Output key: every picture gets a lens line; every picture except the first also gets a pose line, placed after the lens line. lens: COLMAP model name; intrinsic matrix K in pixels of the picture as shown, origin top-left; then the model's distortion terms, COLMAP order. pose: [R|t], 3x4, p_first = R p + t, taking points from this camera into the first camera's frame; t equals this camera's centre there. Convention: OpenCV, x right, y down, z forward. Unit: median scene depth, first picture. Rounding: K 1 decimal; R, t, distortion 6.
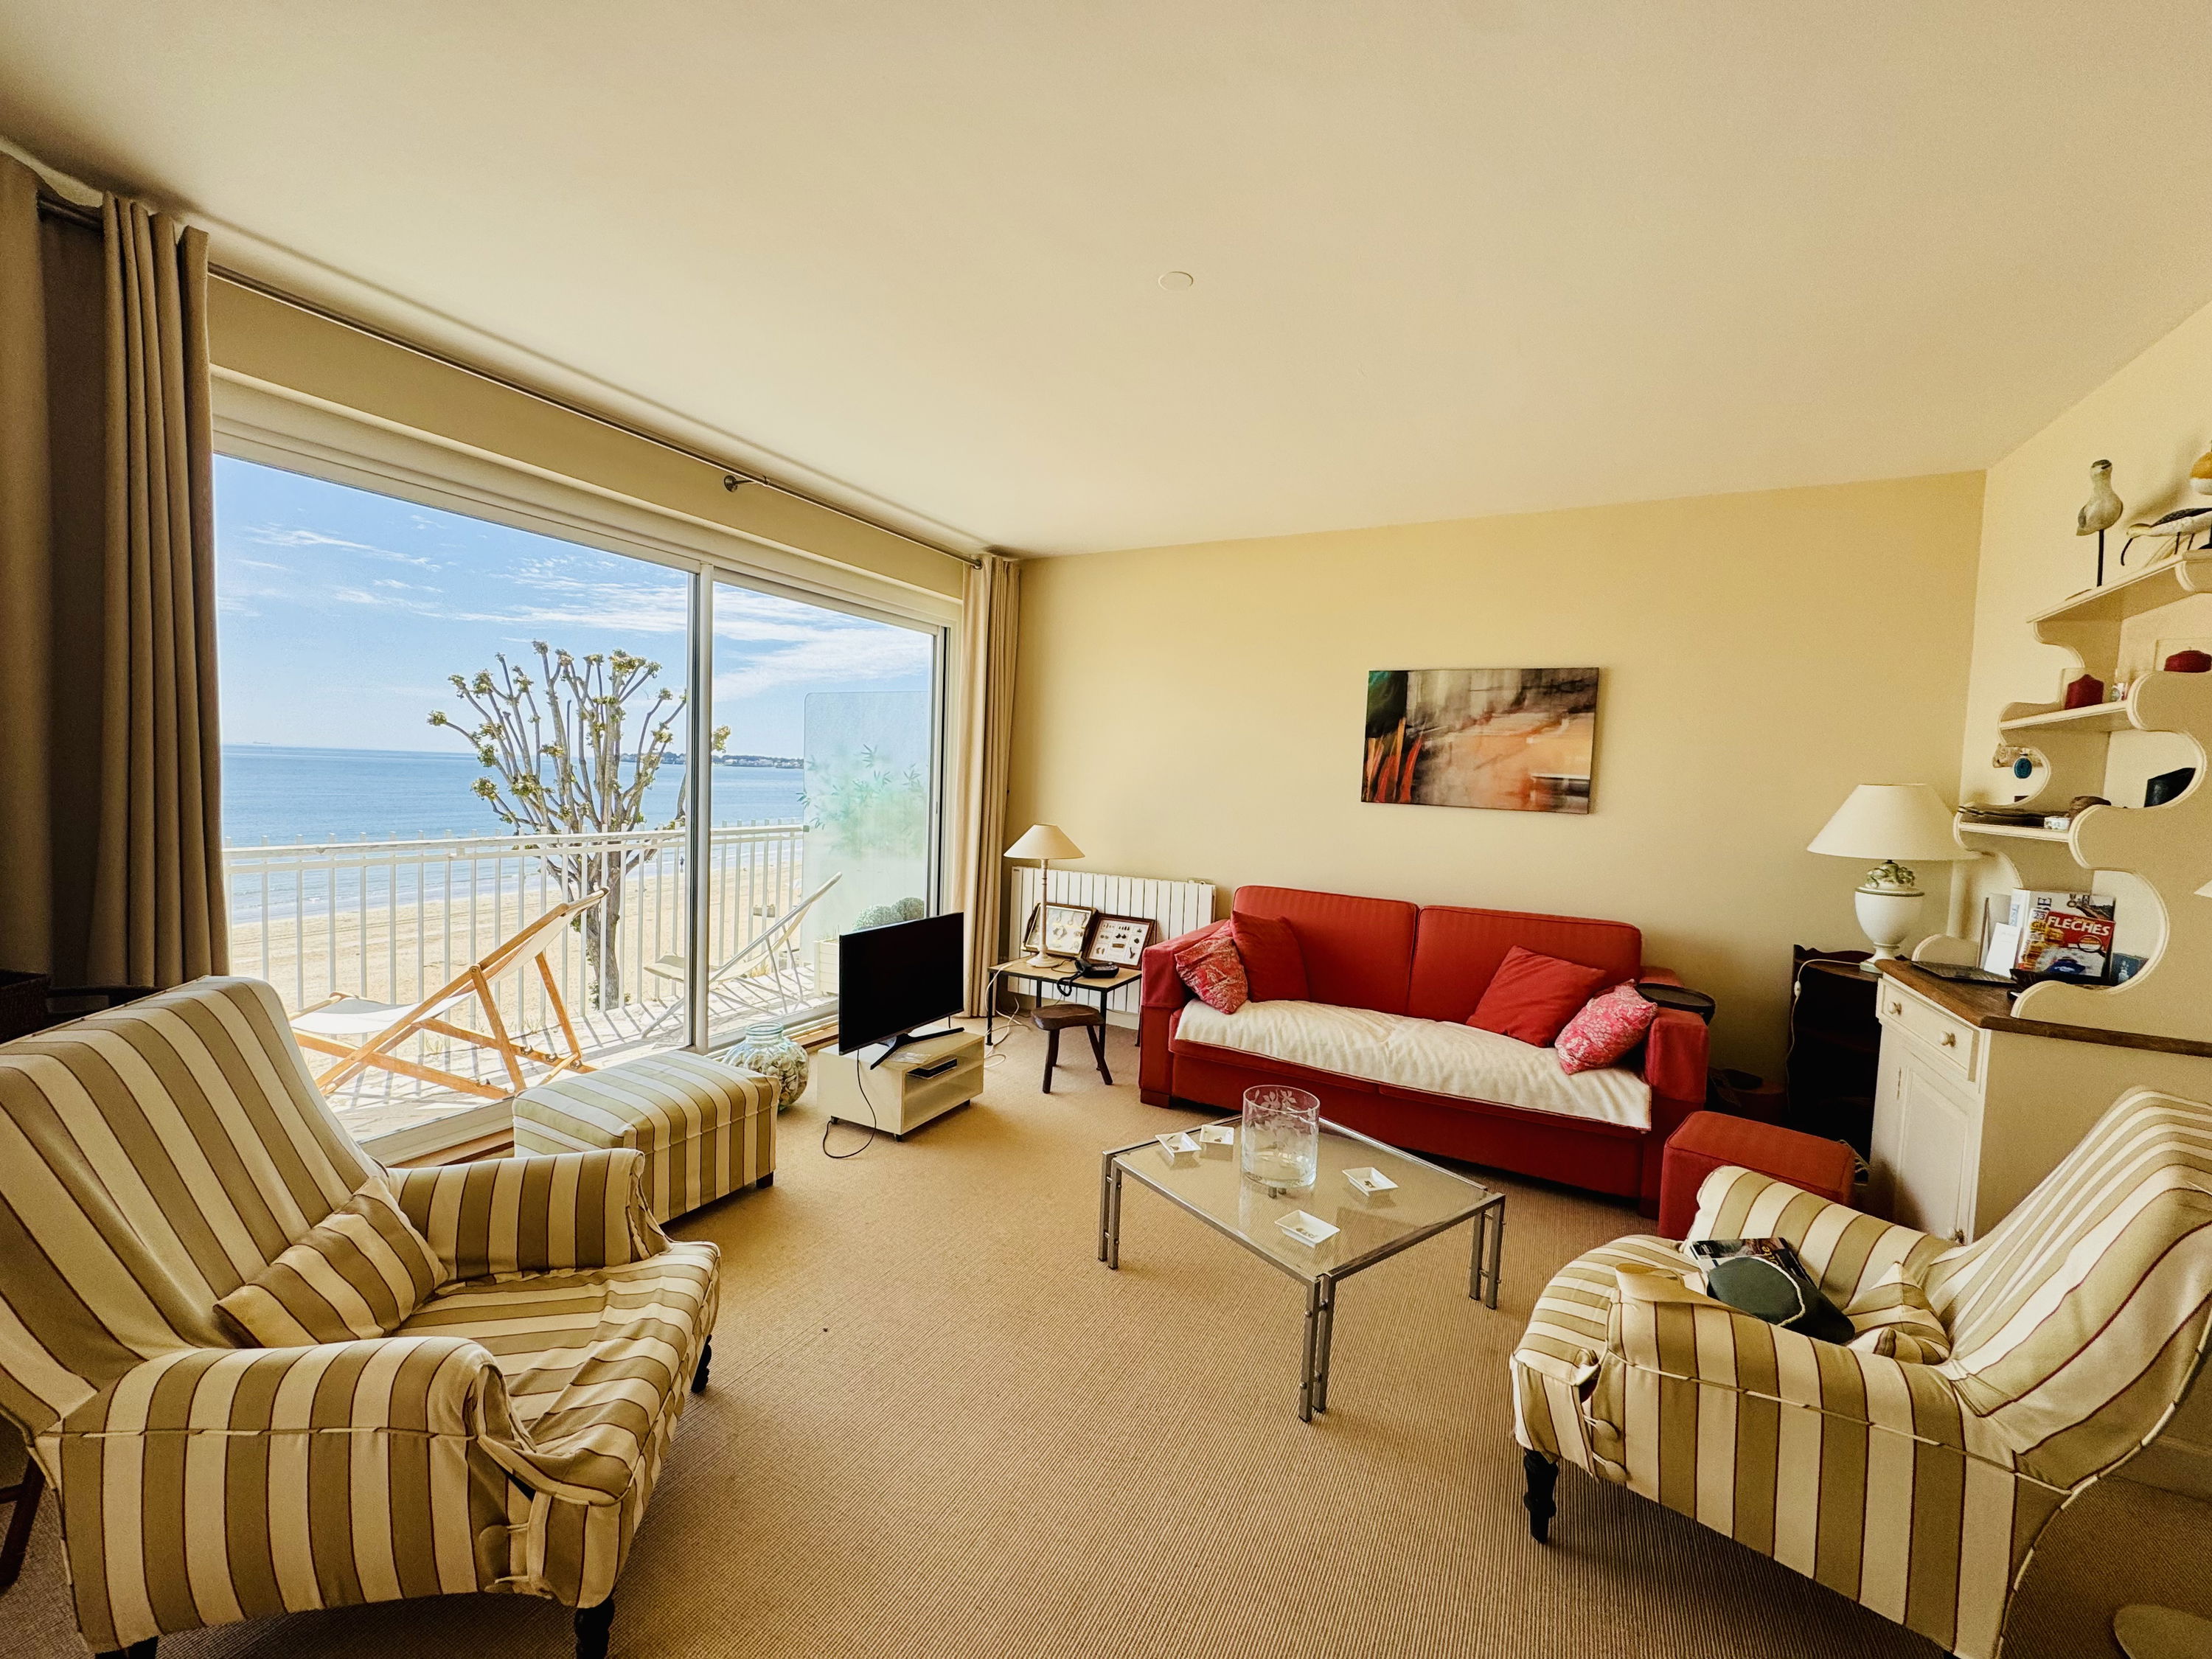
lens RADIAL K [[879.5, 0, 1105.9], [0, 879.5, 818.8], [0, 0, 1]] dist [-0.002201, -0.000030]
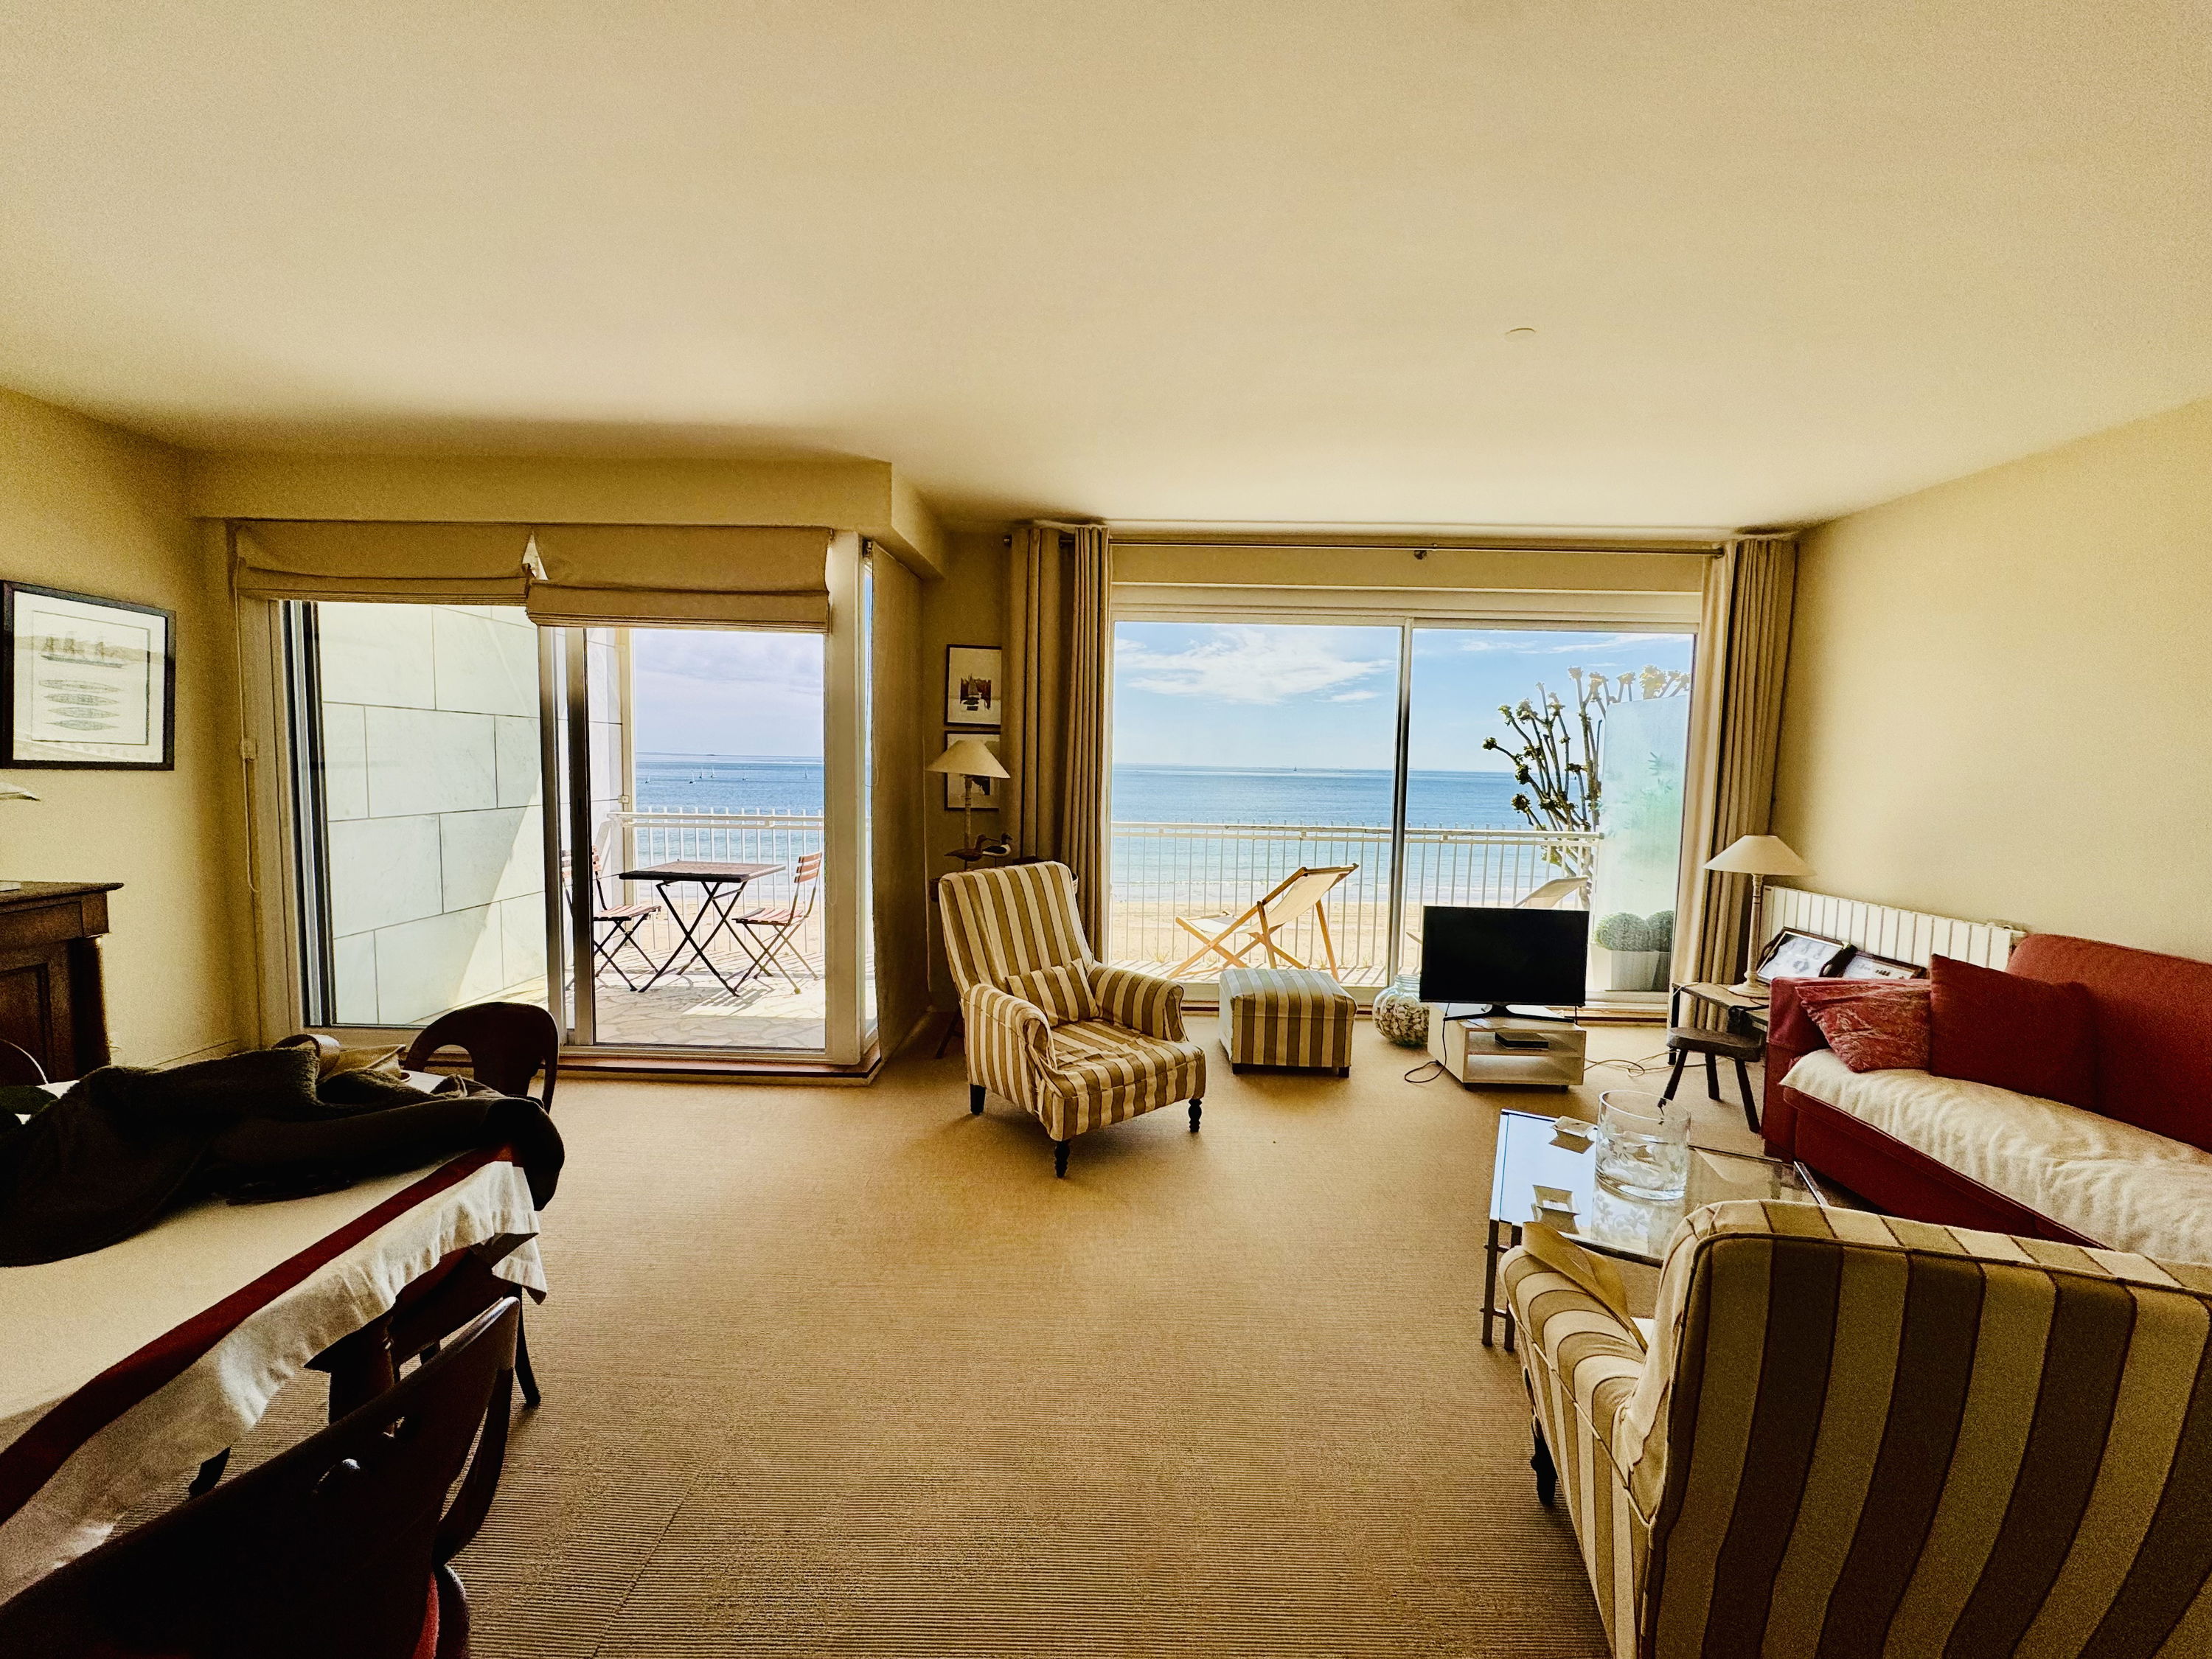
lens RADIAL K [[879.5, 0, 1105.9], [0, 879.5, 818.8], [0, 0, 1]] dist [-0.002201, -0.000030]
pose [[0.460544, 0.030757, -0.887104, 0.550409], [-0.049312, 0.998743, 0.009027, 0.018693], [0.886266, 0.039588, 0.461482, 0.016834]]
